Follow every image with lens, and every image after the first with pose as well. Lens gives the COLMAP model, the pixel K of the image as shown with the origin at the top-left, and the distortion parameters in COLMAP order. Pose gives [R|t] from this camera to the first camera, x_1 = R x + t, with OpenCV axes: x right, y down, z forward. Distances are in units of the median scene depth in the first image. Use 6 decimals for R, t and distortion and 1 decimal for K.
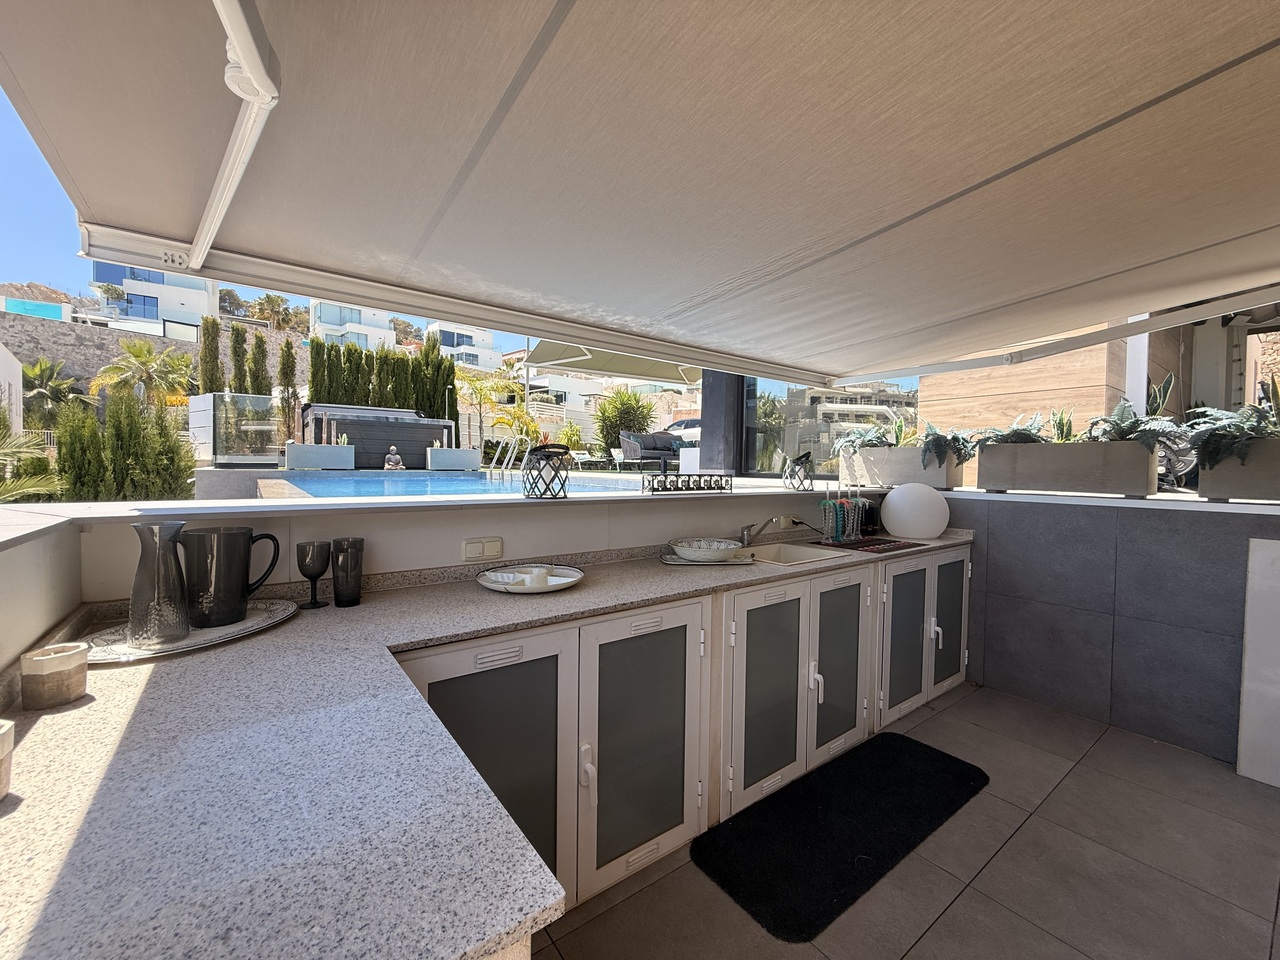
lens RADIAL K [[511.8, 0, 632.4], [0, 511.8, 476.2], [0, 0, 1]] dist [0.002699, 0.000148]
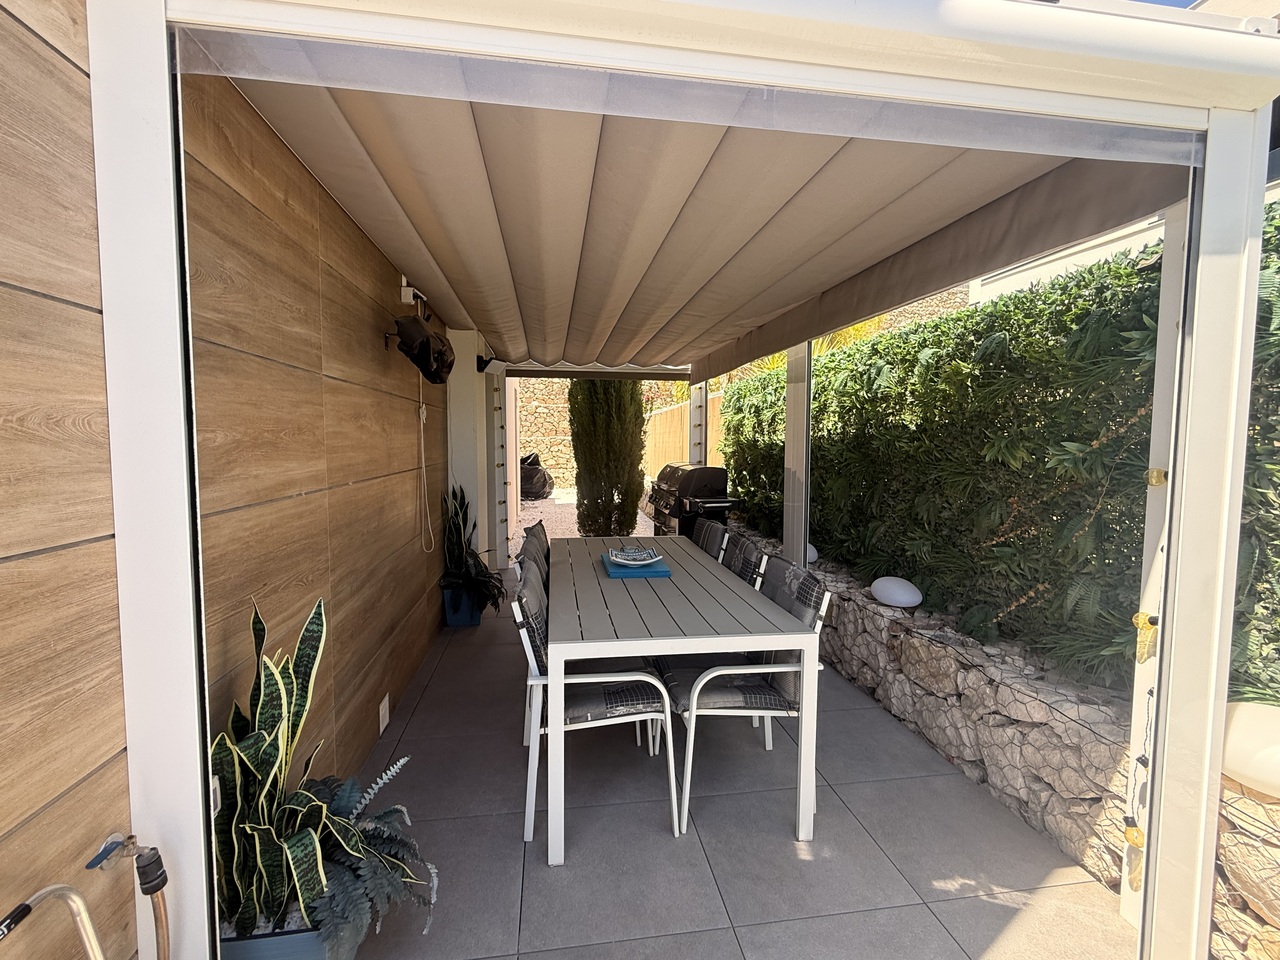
lens RADIAL K [[571.3, 0, 639.0], [0, 571.3, 479.7], [0, 0, 1]] dist [0.007378, -0.000979]
pose [[0.461948, -0.071861, 0.883991, 0.529996], [0.020736, 0.997315, 0.070238, -0.177433], [-0.886665, -0.014116, 0.462197, 0.433200]]
